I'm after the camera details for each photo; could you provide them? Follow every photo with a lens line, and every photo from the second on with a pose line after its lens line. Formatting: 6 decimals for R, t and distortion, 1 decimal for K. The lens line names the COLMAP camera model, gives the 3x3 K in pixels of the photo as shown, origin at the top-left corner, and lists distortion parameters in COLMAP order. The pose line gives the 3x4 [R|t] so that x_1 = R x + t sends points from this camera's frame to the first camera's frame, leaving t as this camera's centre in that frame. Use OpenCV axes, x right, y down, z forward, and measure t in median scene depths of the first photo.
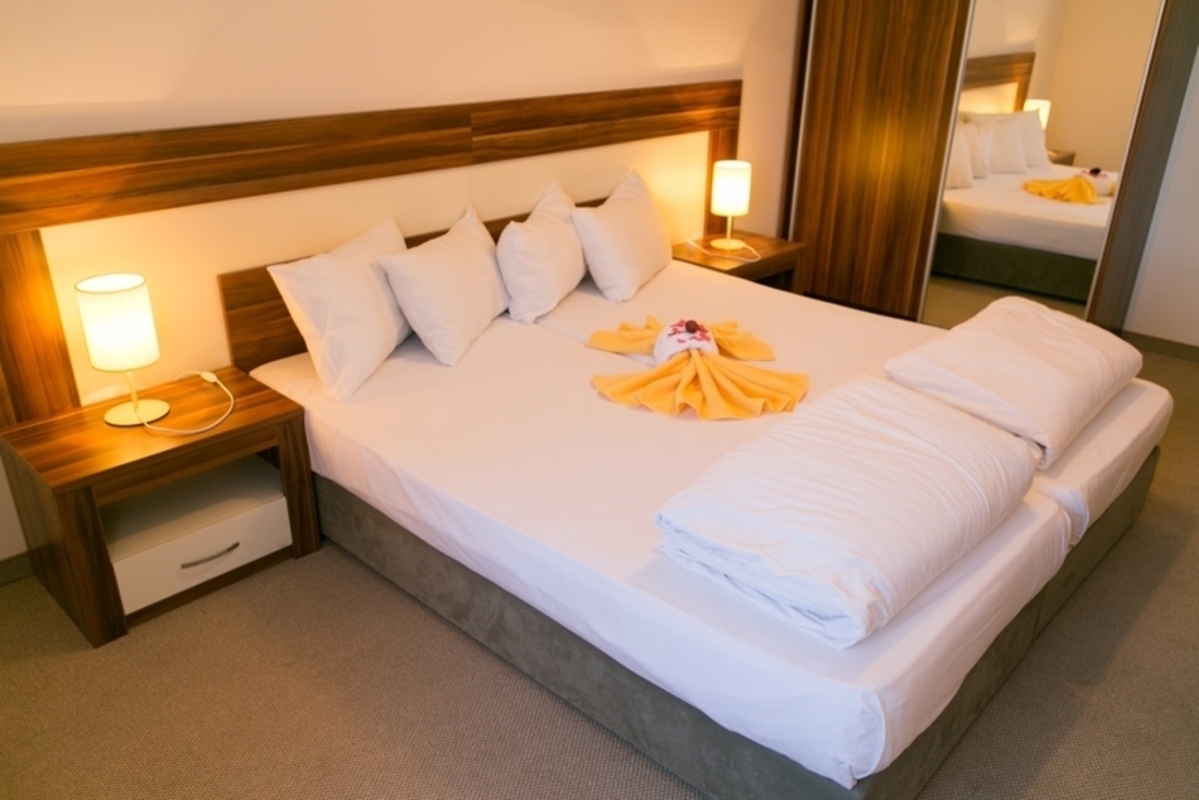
lens RADIAL K [[908.8, 0, 599.5], [0, 908.8, 400.0], [0, 0, 1]] dist [0.001499, -0.000194]
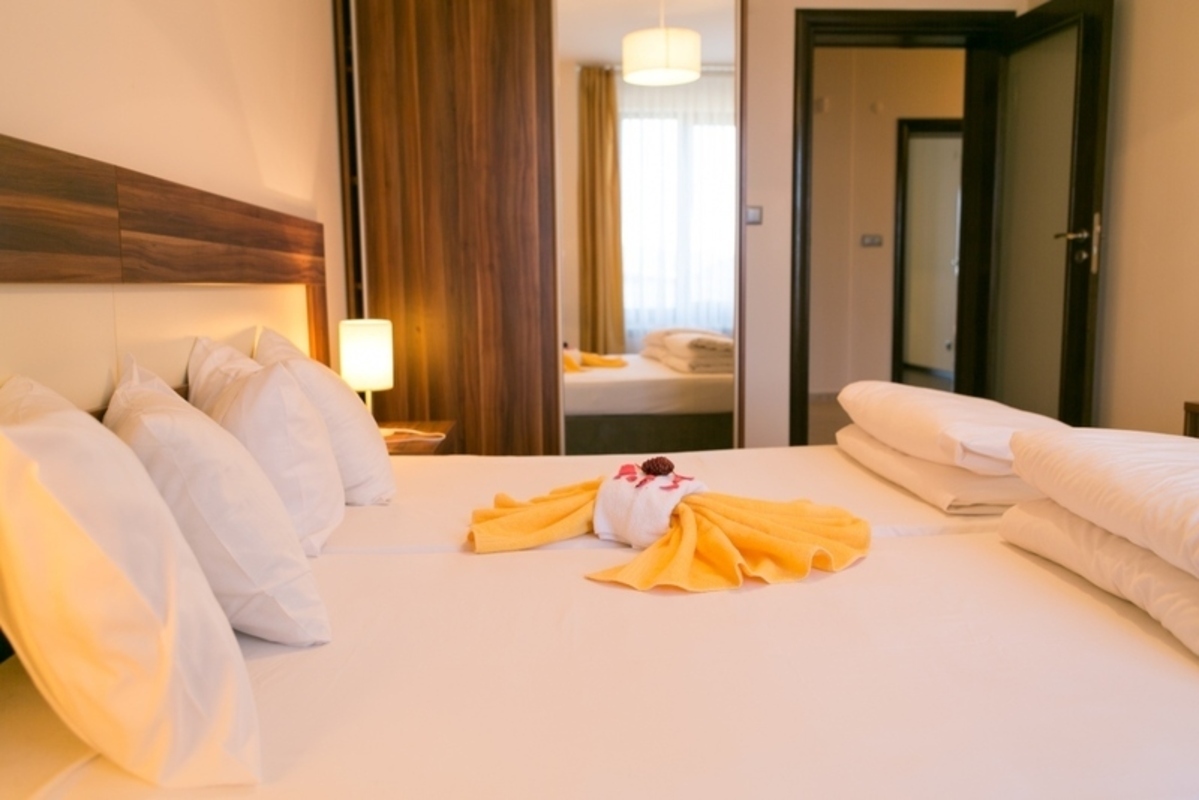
lens RADIAL K [[945.1, 0, 613.2], [0, 945.1, 403.2], [0, 0, 1]] dist [-0.010788, -0.003501]
pose [[0.672257, -0.117294, 0.730967, -0.319291], [0.324933, 0.933930, -0.148972, -0.025823], [-0.665199, 0.337663, 0.665954, 0.447898]]
